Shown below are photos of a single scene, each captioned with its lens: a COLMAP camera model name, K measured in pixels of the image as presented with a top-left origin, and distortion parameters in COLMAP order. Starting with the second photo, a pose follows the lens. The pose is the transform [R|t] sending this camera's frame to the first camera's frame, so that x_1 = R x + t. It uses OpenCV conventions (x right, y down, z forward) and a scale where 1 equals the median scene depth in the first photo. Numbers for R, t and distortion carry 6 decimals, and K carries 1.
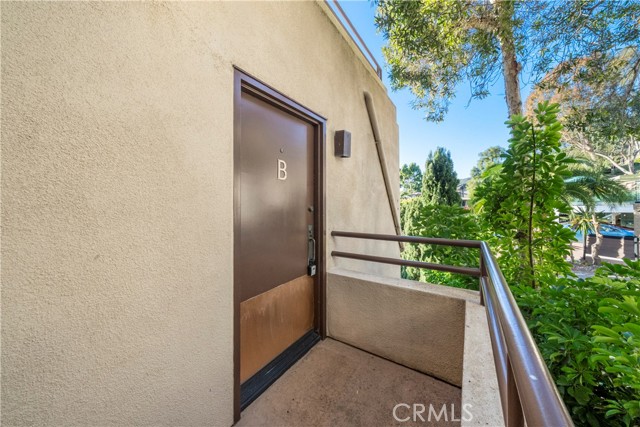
lens RADIAL K [[221.6, 0, 326.6], [0, 221.6, 199.8], [0, 0, 1]] dist [-0.008778, 0.000555]
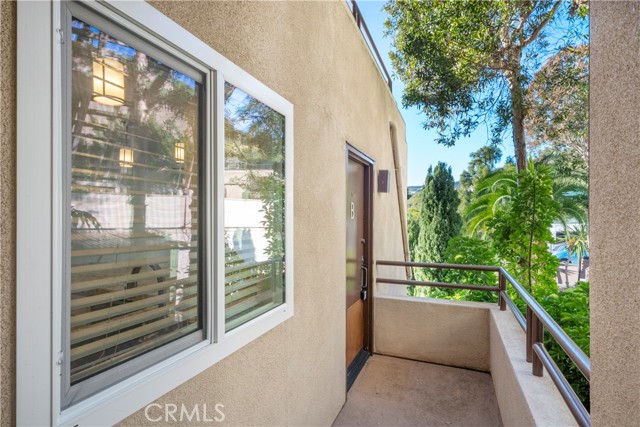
lens RADIAL K [[332.9, 0, 323.5], [0, 332.9, 215.6], [0, 0, 1]] dist [0.001171, -0.000099]
pose [[0.979947, 0.007742, 0.199109, -0.543830], [-0.011553, 0.999772, 0.017985, -0.105835], [-0.198925, -0.019925, 0.979812, -0.556180]]
